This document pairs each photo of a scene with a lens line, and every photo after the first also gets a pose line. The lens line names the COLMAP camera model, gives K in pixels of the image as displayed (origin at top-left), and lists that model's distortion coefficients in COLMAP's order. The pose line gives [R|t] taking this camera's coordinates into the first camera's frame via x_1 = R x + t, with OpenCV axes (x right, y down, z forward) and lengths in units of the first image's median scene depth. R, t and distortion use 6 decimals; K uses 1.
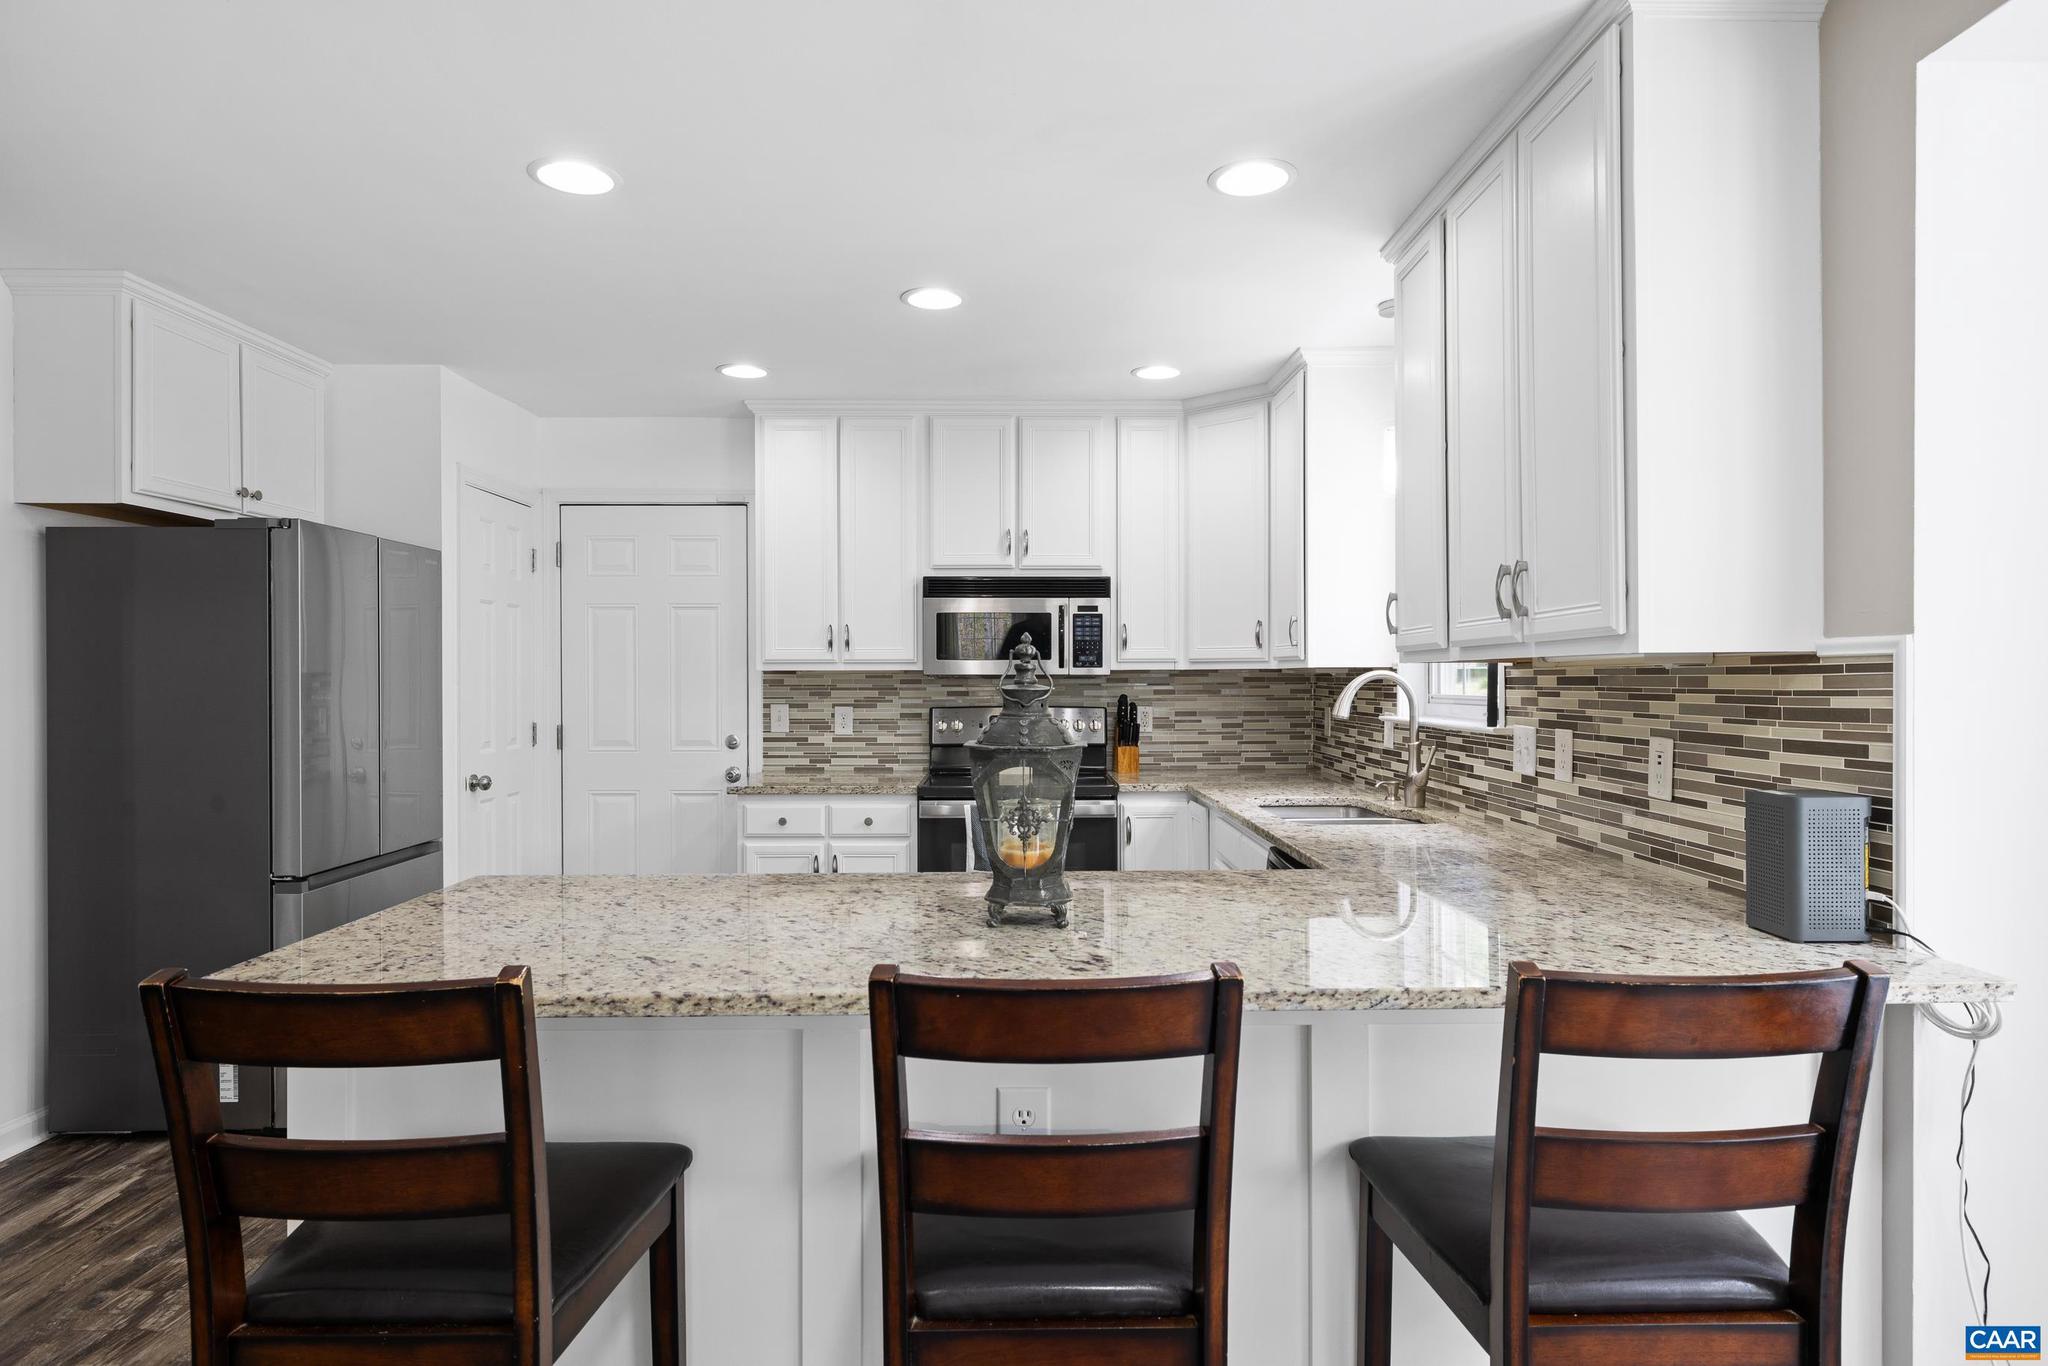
lens RADIAL K [[1191.0, 0, 1031.4], [0, 1191.0, 684.6], [0, 0, 1]] dist [0.007706, -0.000360]
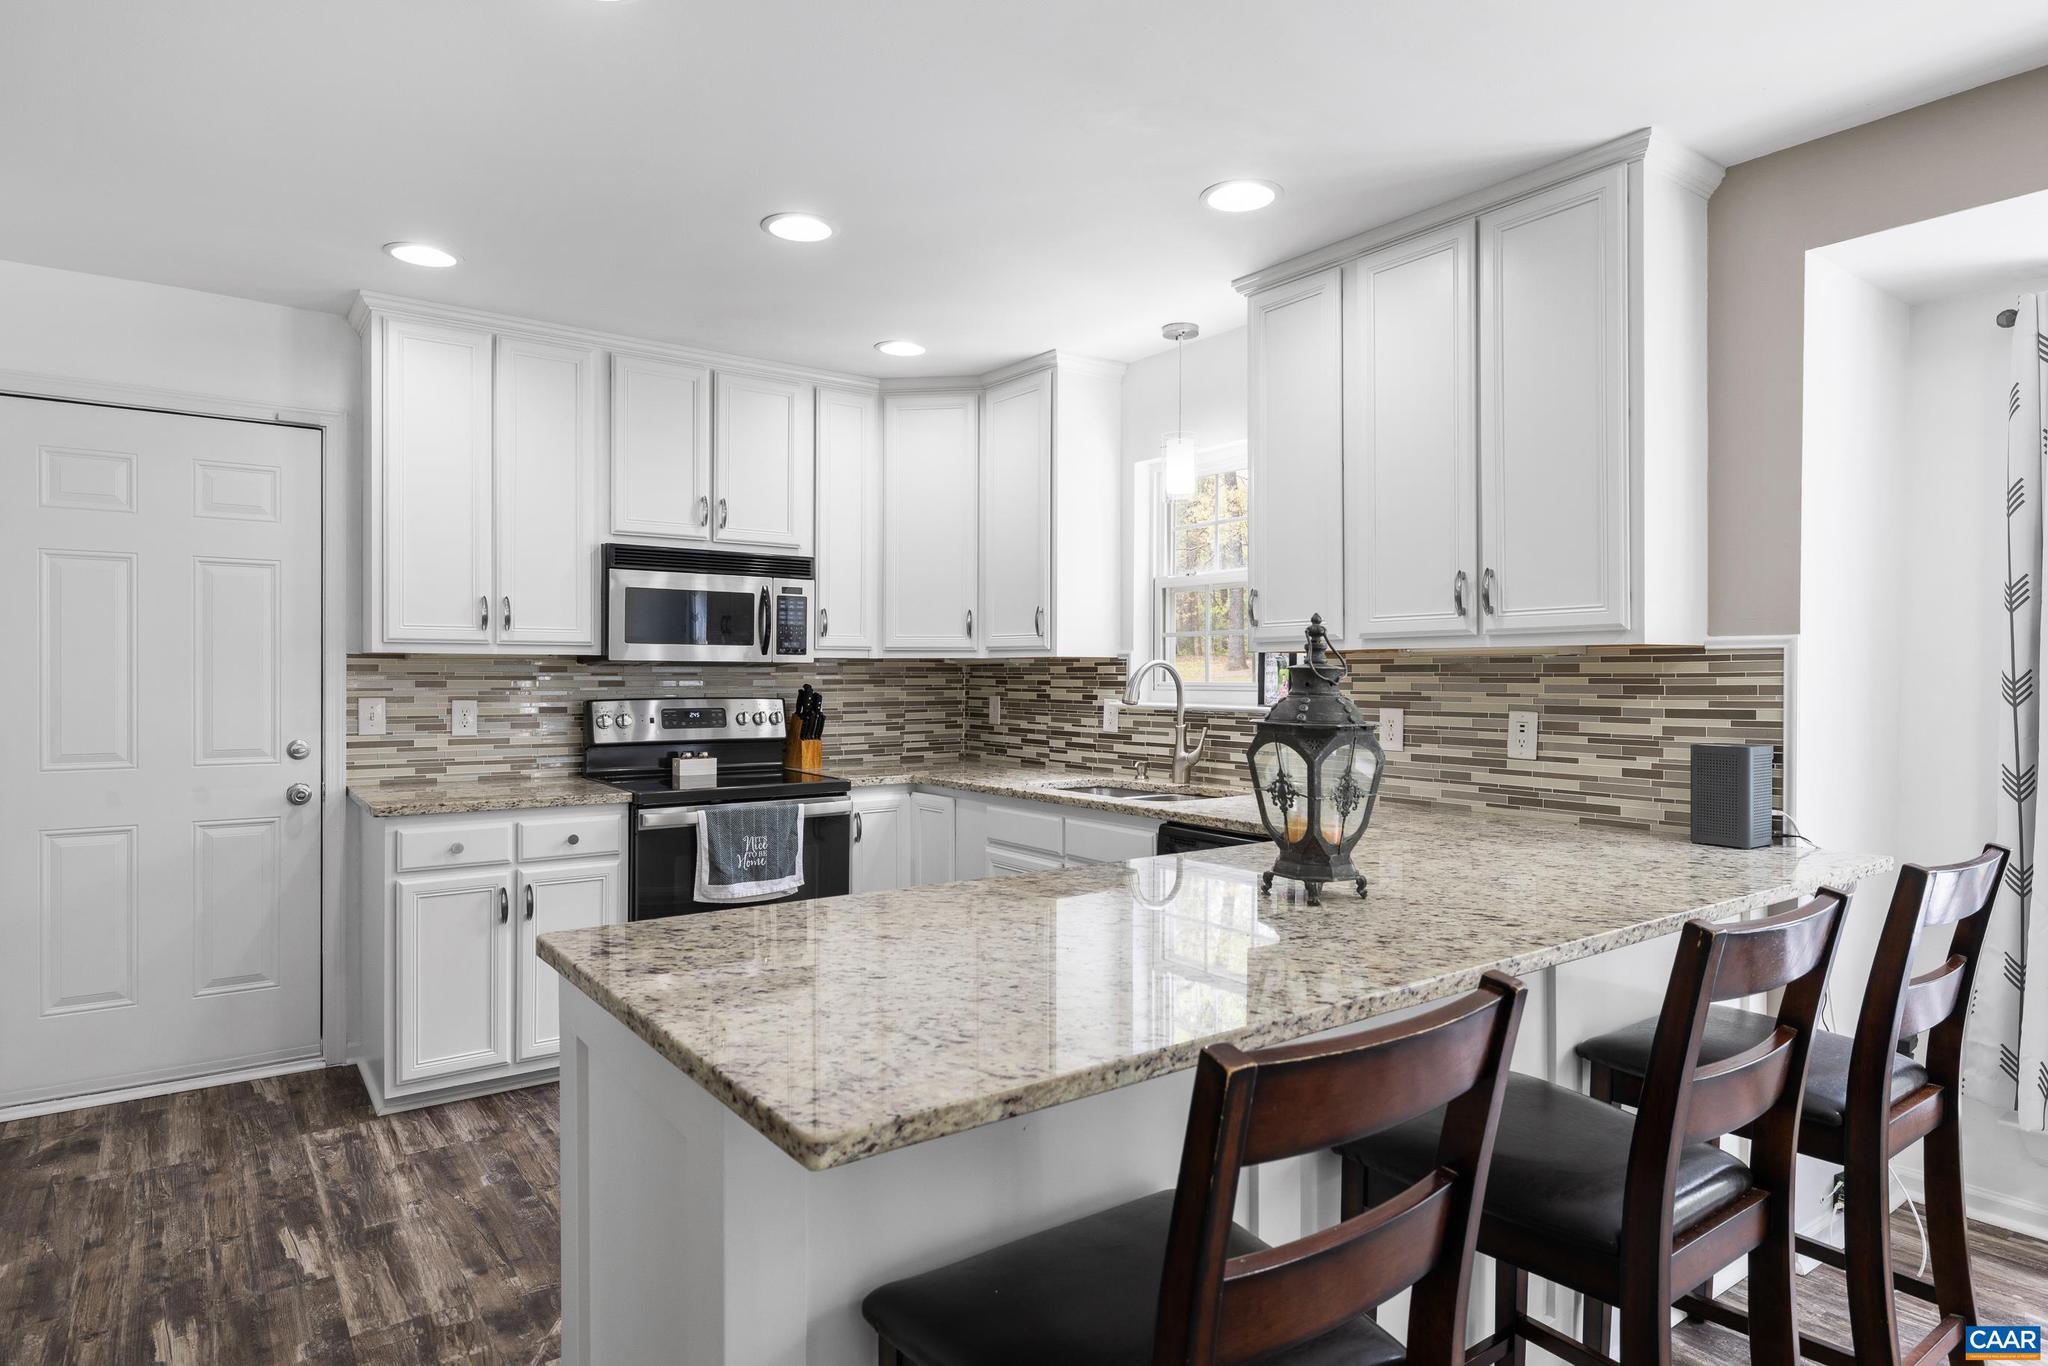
lens RADIAL K [[1191.0, 0, 1085.8], [0, 1191.0, 670.9], [0, 0, 1]] dist [0.007706, -0.000360]
pose [[0.804503, 0.005146, 0.593926, -0.336180], [-0.000261, 0.999965, -0.008311, 0.006296], [-0.593949, 0.006531, 0.804476, 0.132235]]
